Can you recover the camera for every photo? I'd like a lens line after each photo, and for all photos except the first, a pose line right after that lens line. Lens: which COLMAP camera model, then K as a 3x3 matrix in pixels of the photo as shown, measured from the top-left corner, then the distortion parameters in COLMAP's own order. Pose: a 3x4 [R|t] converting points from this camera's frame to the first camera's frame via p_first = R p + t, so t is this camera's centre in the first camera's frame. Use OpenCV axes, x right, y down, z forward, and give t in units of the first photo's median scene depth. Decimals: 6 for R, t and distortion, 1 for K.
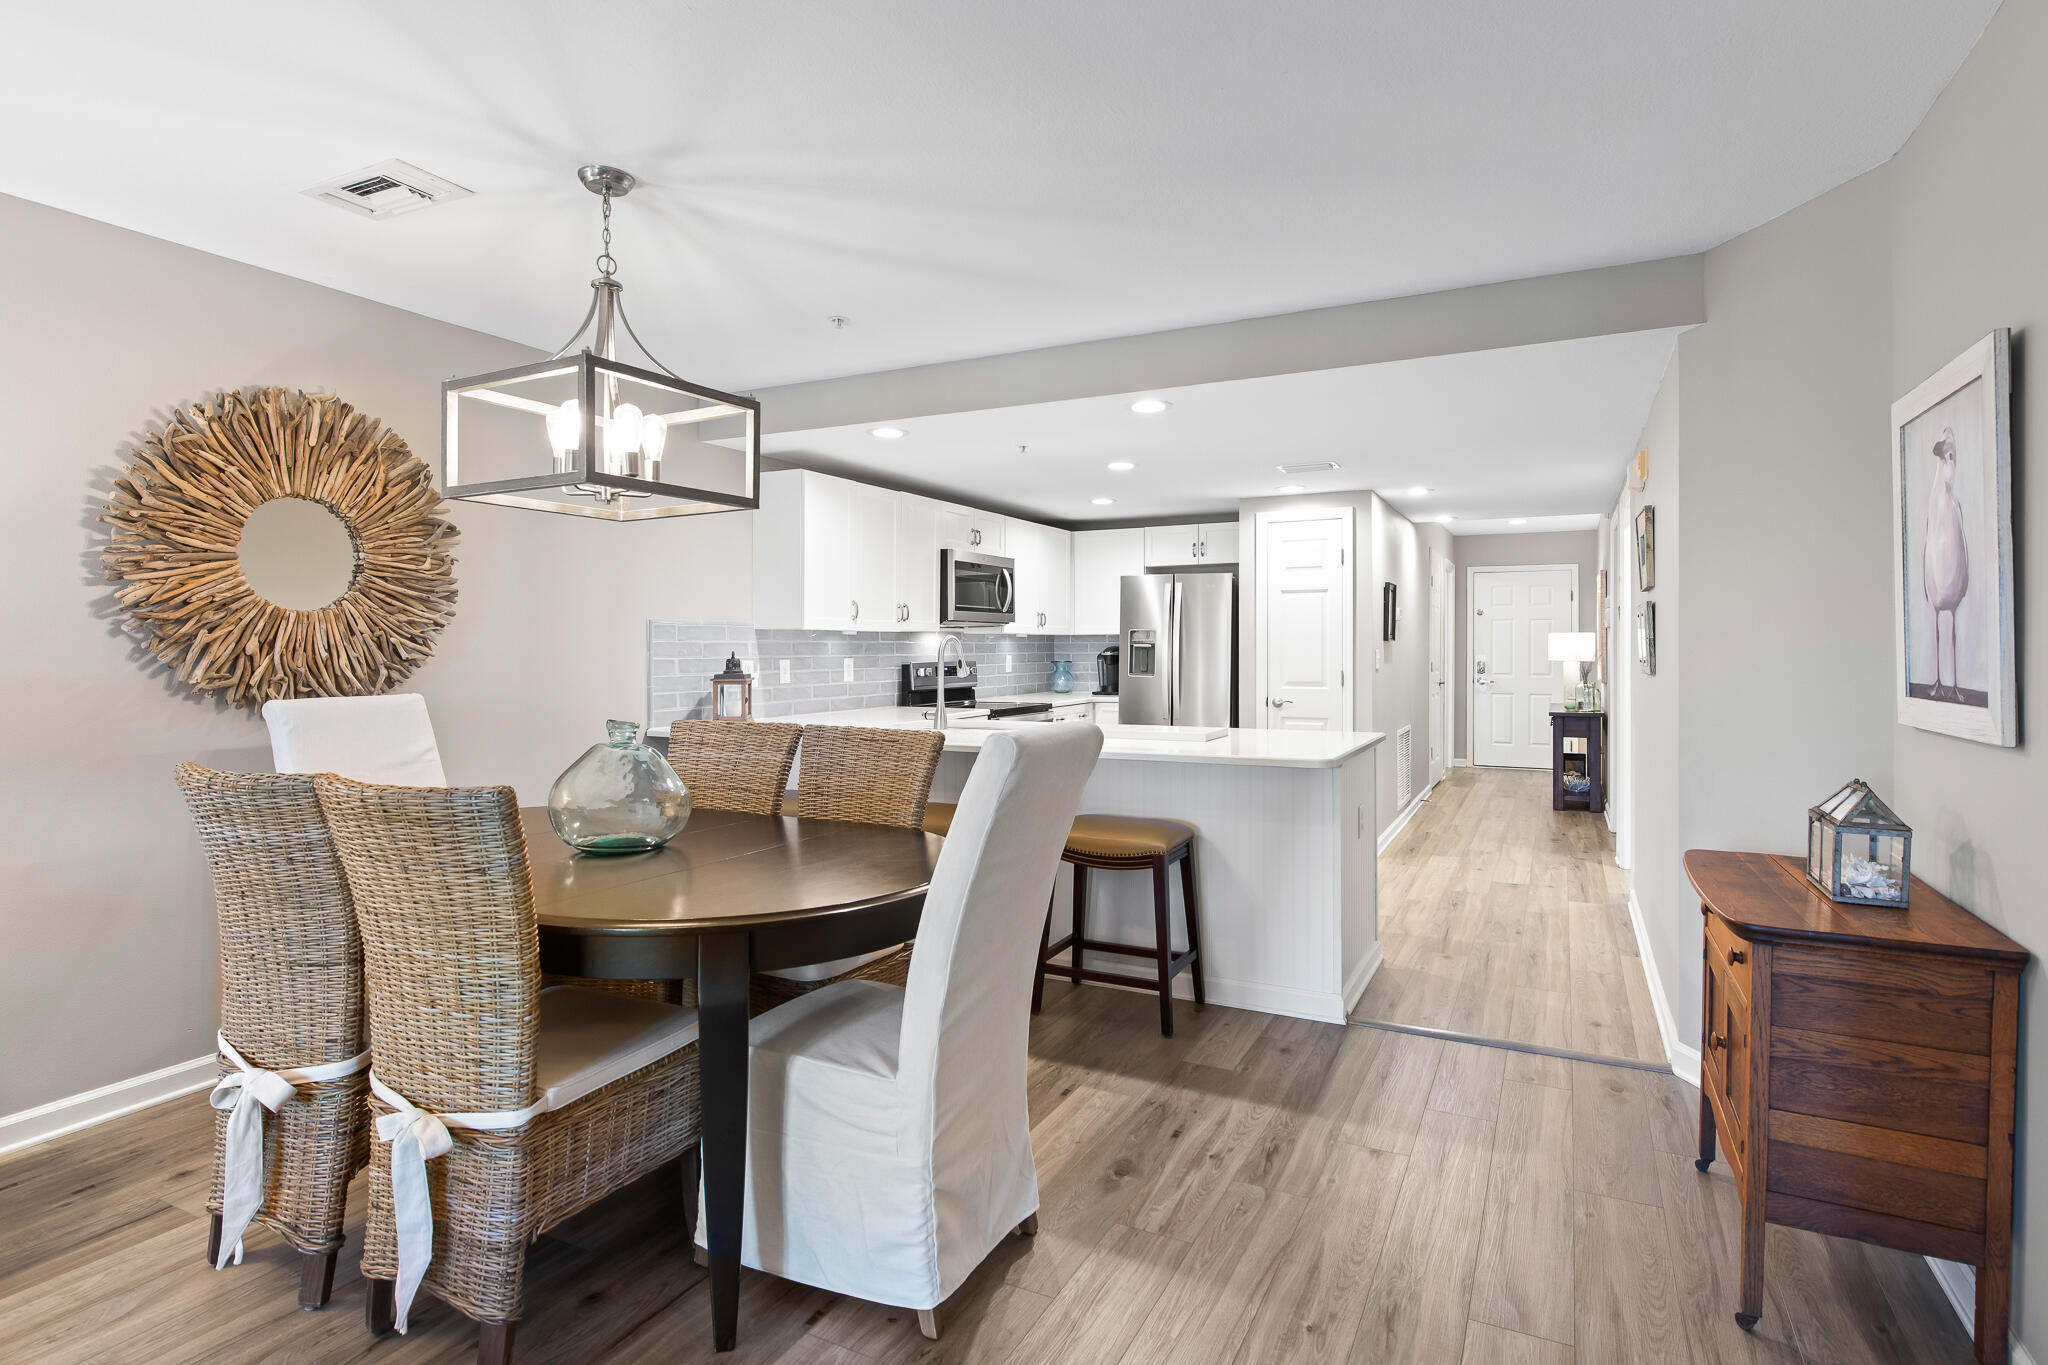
lens RADIAL K [[1034.6, 0, 1036.7], [0, 1034.6, 672.7], [0, 0, 1]] dist [0.027089, 0.000436]
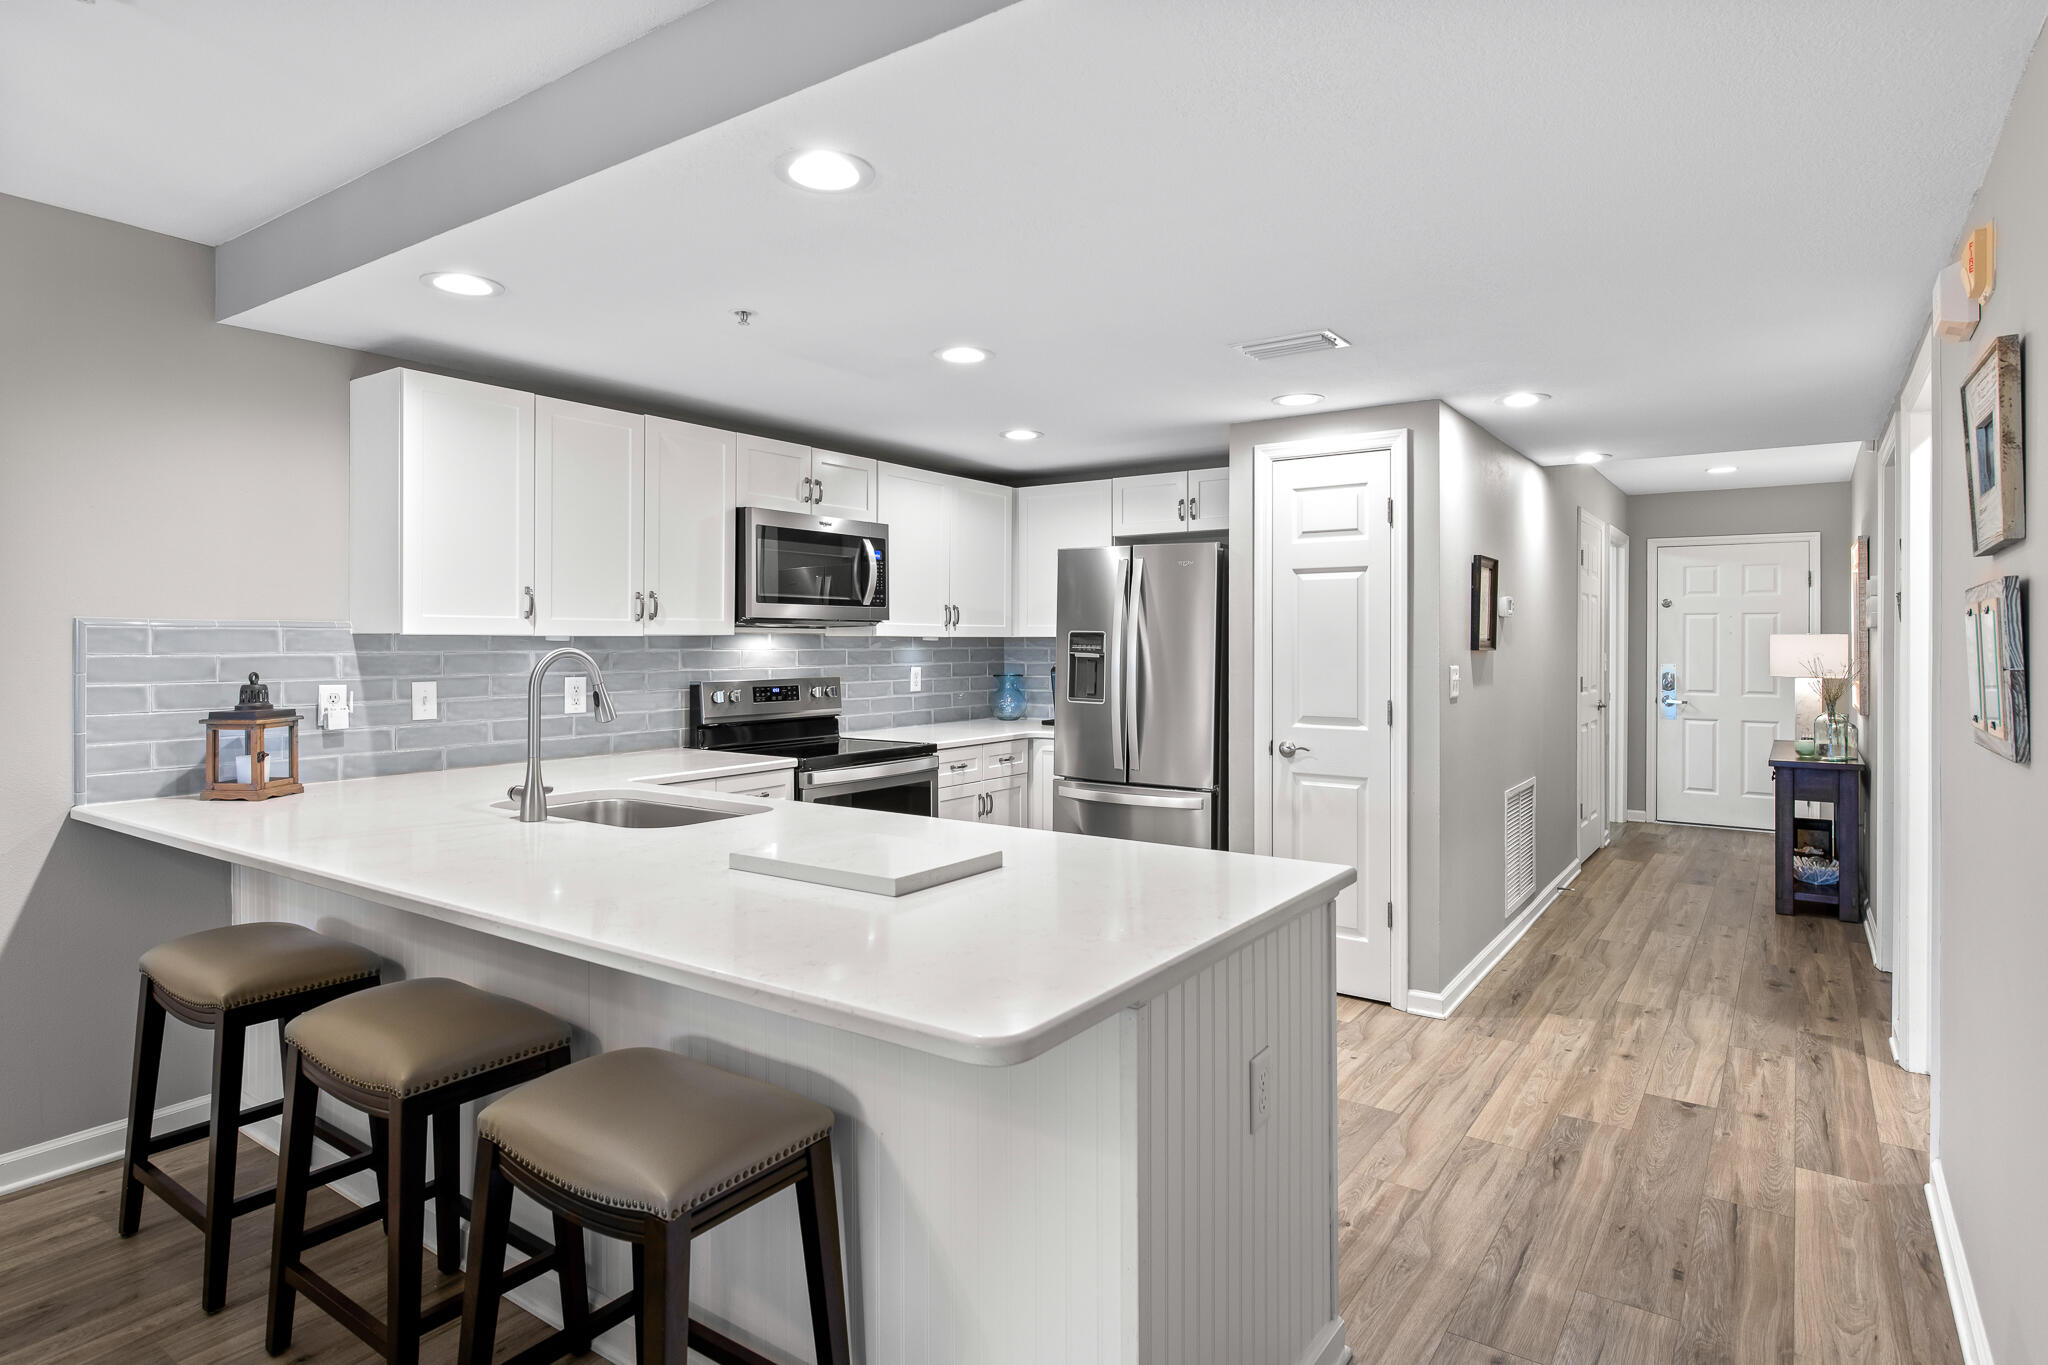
lens RADIAL K [[1090.3, 0, 1010.7], [0, 1090.3, 660.9], [0, 0, 1]] dist [0.007645, -0.001342]
pose [[0.987507, 0.005778, -0.157466, 0.164669], [-0.006725, 0.999962, -0.005480, -0.018720], [0.157429, 0.006471, 0.987509, 0.315088]]
